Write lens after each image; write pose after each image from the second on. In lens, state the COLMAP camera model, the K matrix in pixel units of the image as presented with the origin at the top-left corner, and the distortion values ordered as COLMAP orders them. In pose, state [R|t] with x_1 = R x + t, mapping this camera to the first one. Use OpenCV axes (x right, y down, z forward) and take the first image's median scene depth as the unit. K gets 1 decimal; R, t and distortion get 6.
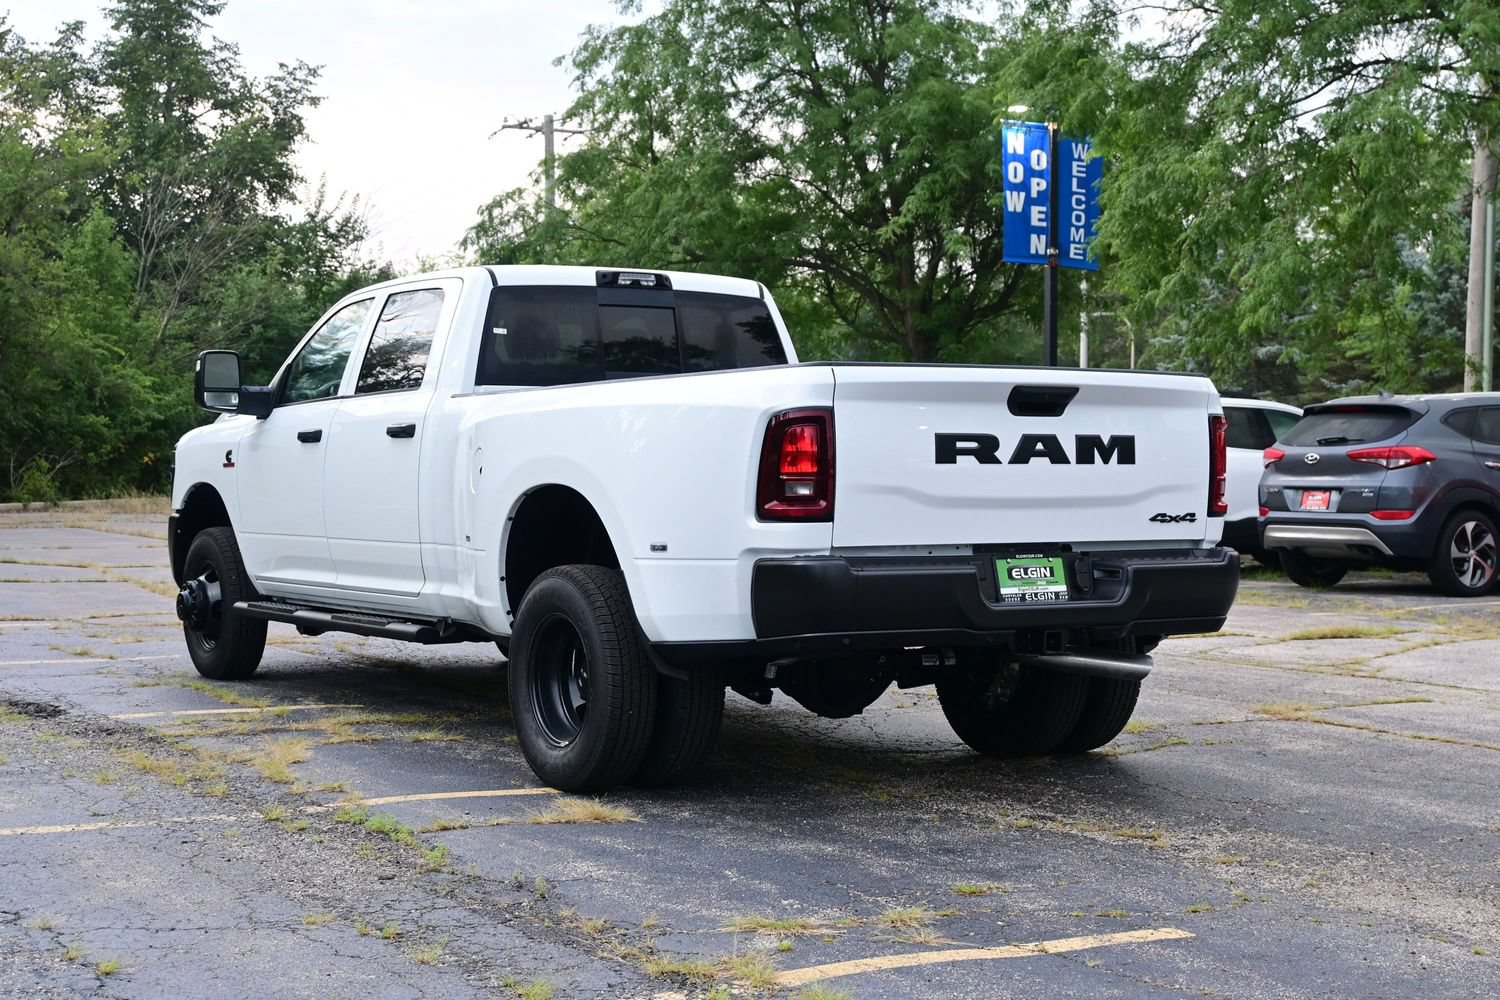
lens RADIAL K [[2280.0, 0, 750.0], [0, 2280.0, 500.0], [0, 0, 1]] dist [-0.006239, -0.015755]
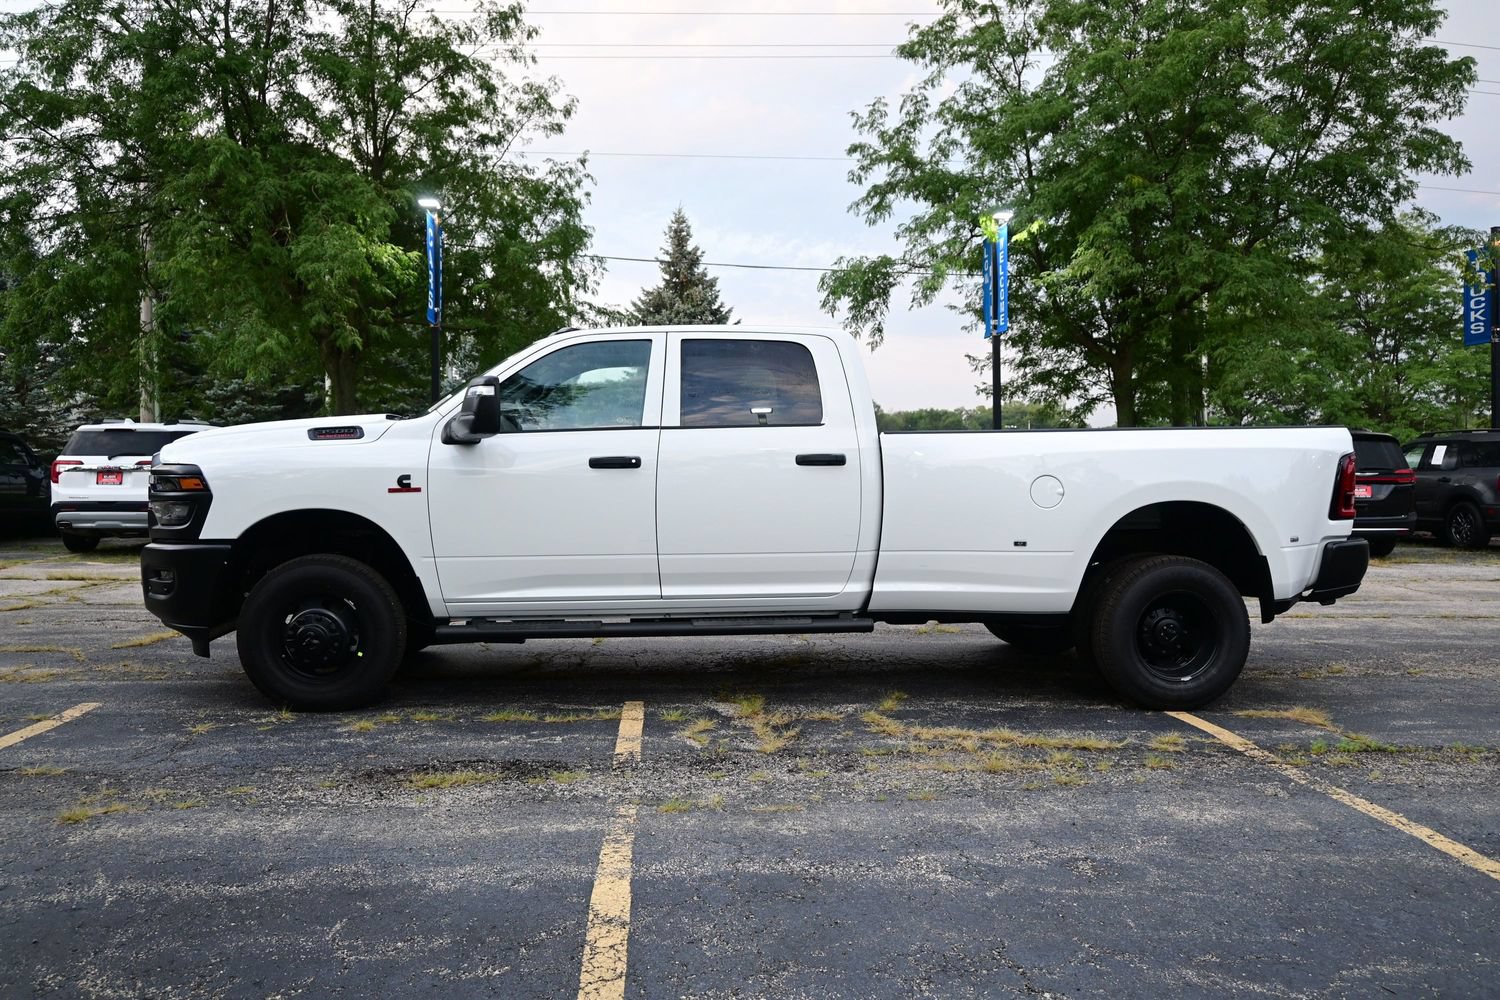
lens RADIAL K [[1211.0, 0, 750.0], [0, 1211.0, 500.0], [0, 0, 1]] dist [-0.016368, -0.003806]
pose [[0.454008, -0.030379, 0.890480, -0.645436], [0.015696, 0.999536, 0.026096, -0.023047], [-0.890860, 0.002129, 0.454274, 0.649156]]
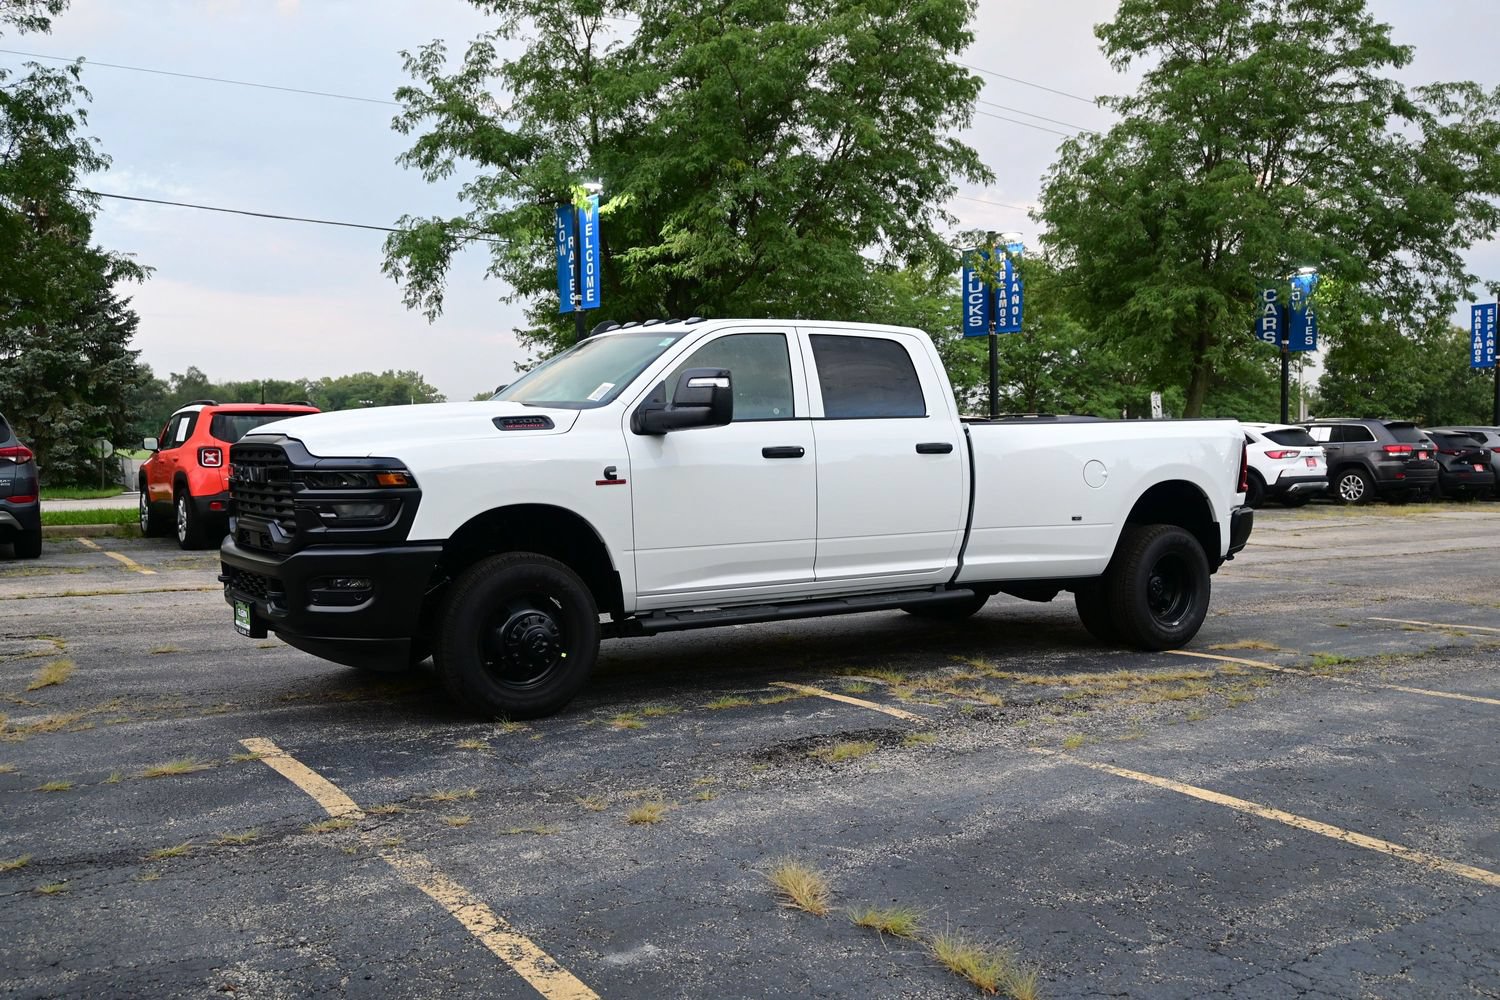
lens RADIAL K [[1362.7, 0, 750.0], [0, 1362.7, 500.0], [0, 0, 1]] dist [-0.004160, 0.002163]
pose [[-0.029817, -0.046010, 0.998496, -0.826635], [0.020019, 0.998712, 0.046617, -0.034465], [-0.999355, 0.021379, -0.028858, 0.987755]]
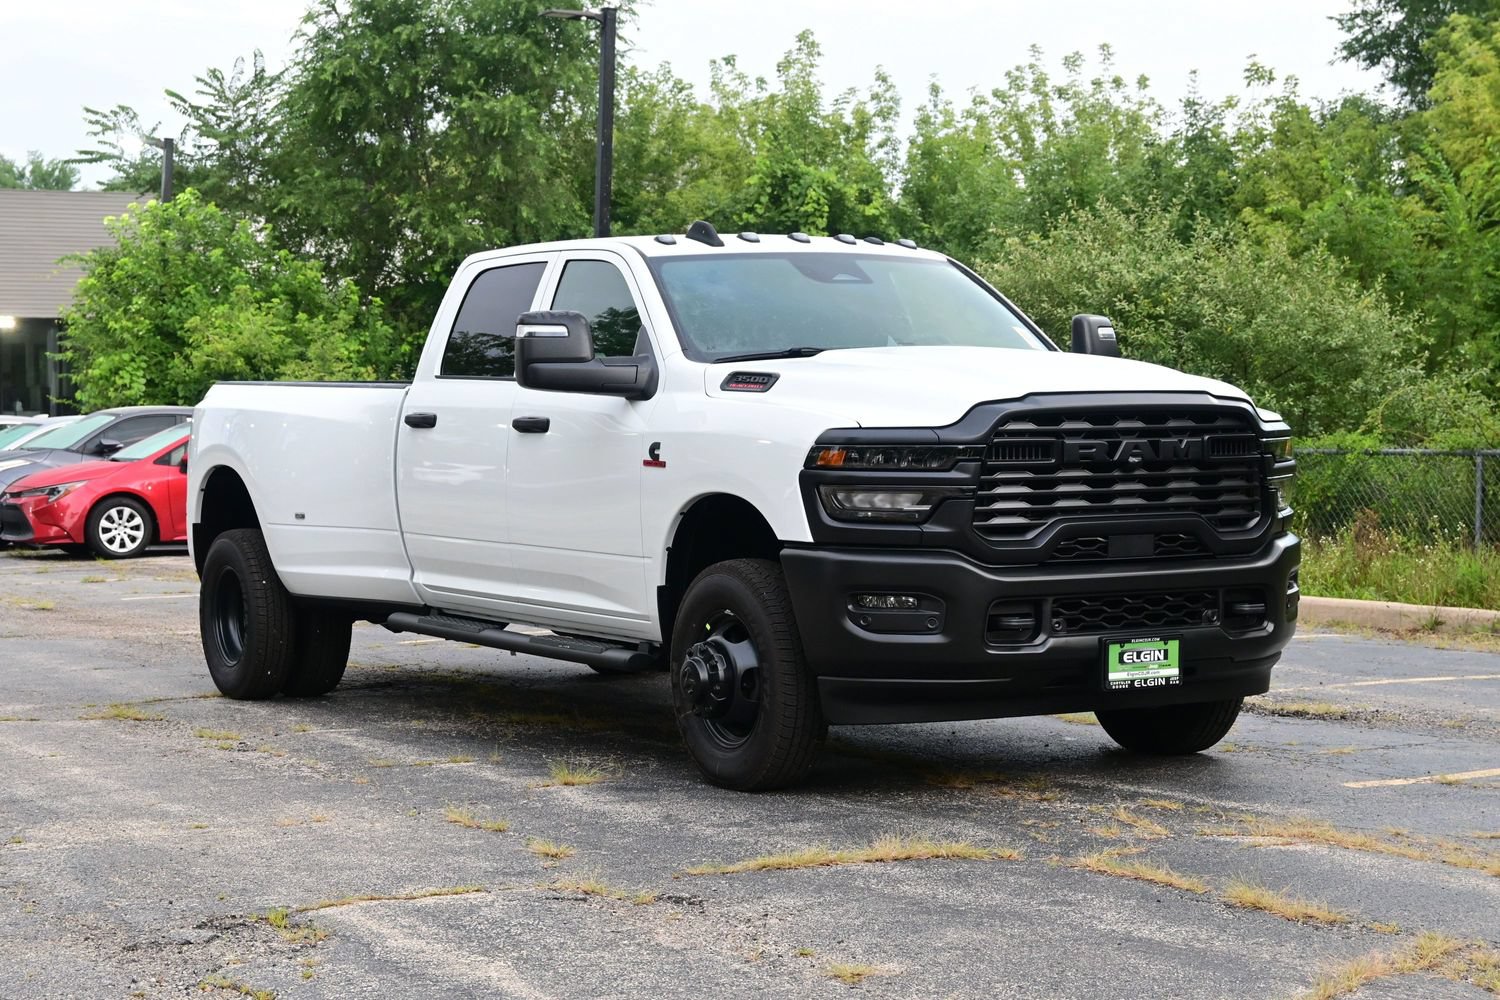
lens RADIAL K [[2874.3, 0, 750.0], [0, 2874.3, 500.0], [0, 0, 1]] dist [0.002246, 0.074308]
pose [[-0.999301, 0.007035, 0.036716, -0.145081], [0.008934, 0.998616, 0.051828, -0.052675], [-0.036301, 0.052120, -0.997981, 2.037277]]
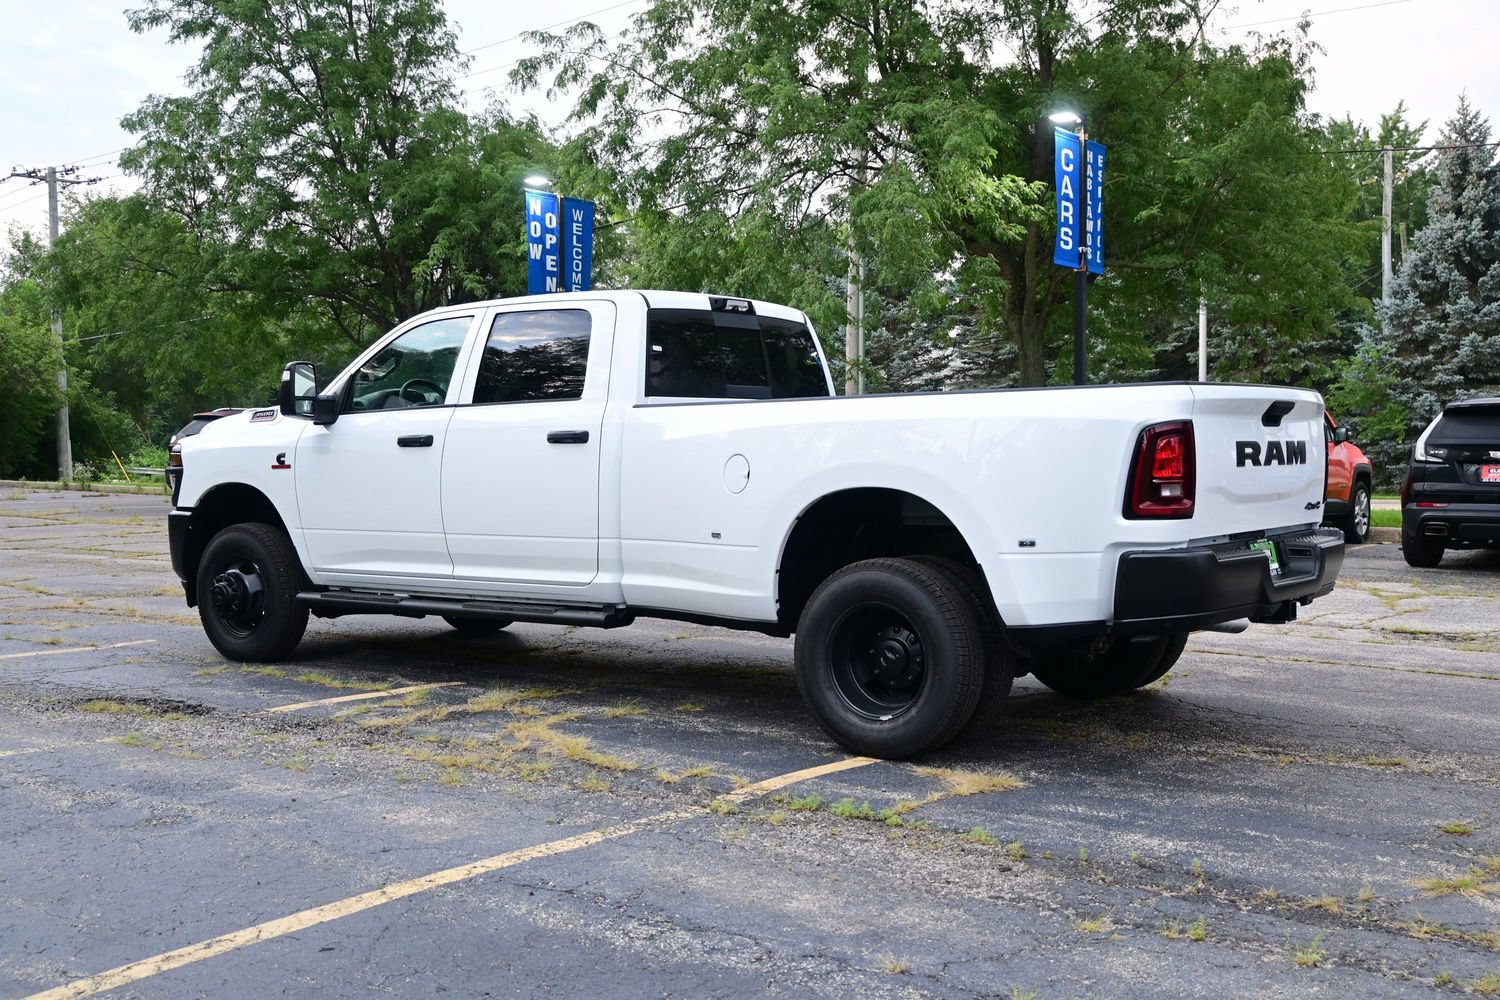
lens RADIAL K [[1629.4, 0, 750.0], [0, 1629.4, 500.0], [0, 0, 1]] dist [0.001279, -0.017467]
pose [[0.929318, -0.019446, 0.368769, -0.317322], [0.012724, 0.999706, 0.020652, -0.013127], [-0.369062, -0.014500, 0.929292, 0.201076]]
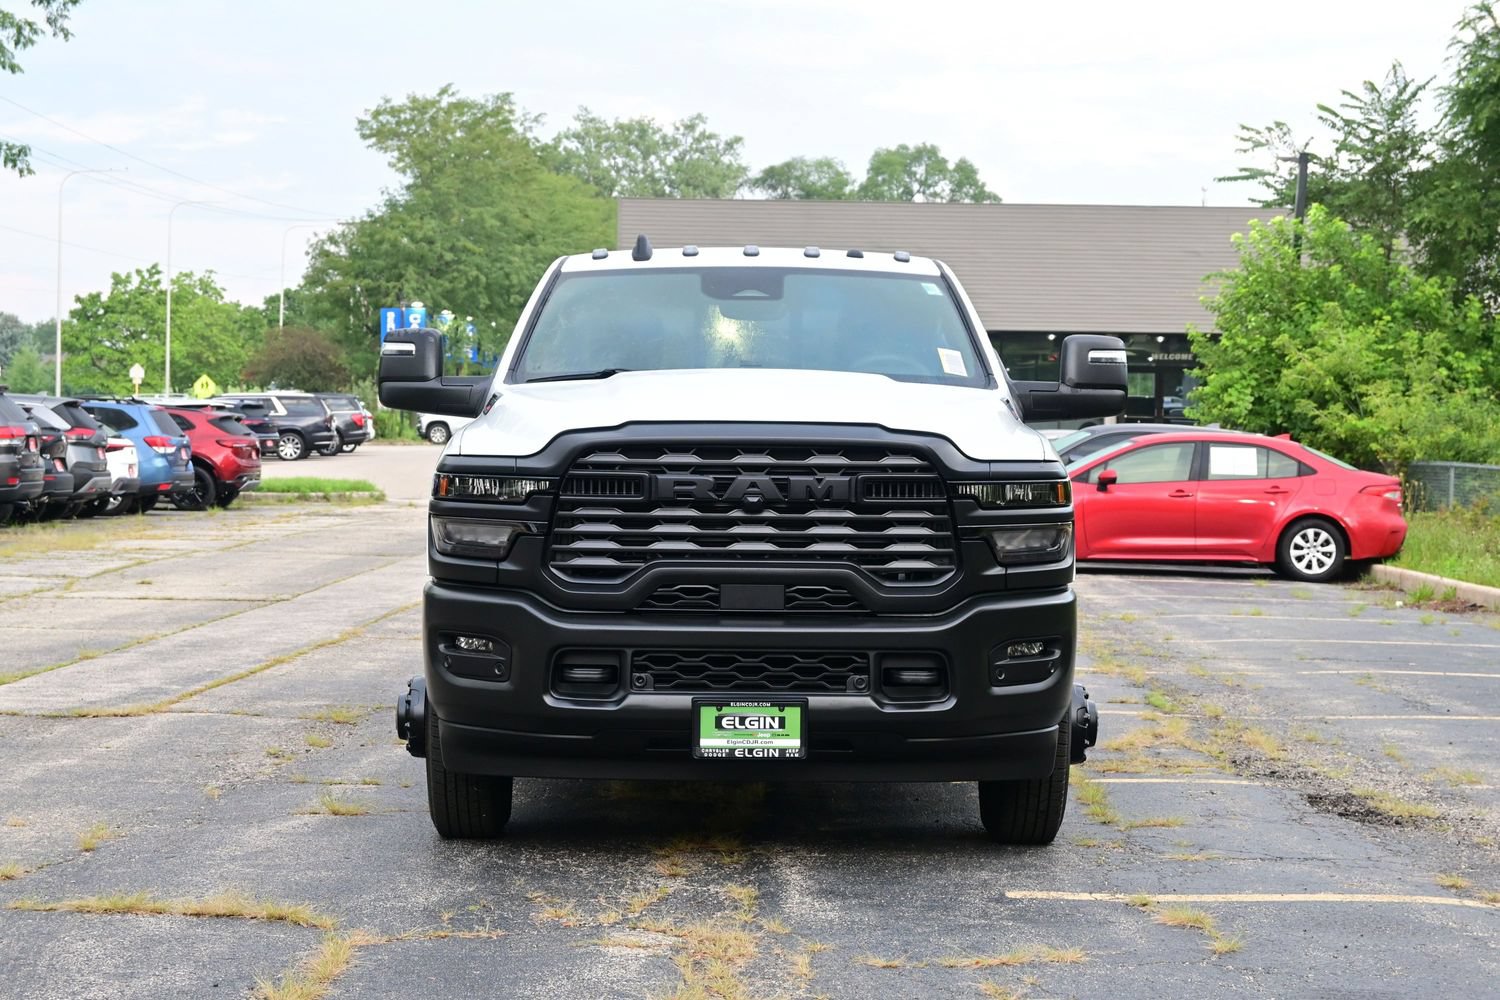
lens RADIAL K [[2874.3, 0, 750.0], [0, 2874.3, 500.0], [0, 0, 1]] dist [0.002246, 0.074308]
pose [[-0.848665, -0.025992, 0.528291, -0.621033], [-0.003002, 0.999012, 0.044329, -0.052654], [-0.528921, 0.036035, -0.847905, 1.821895]]
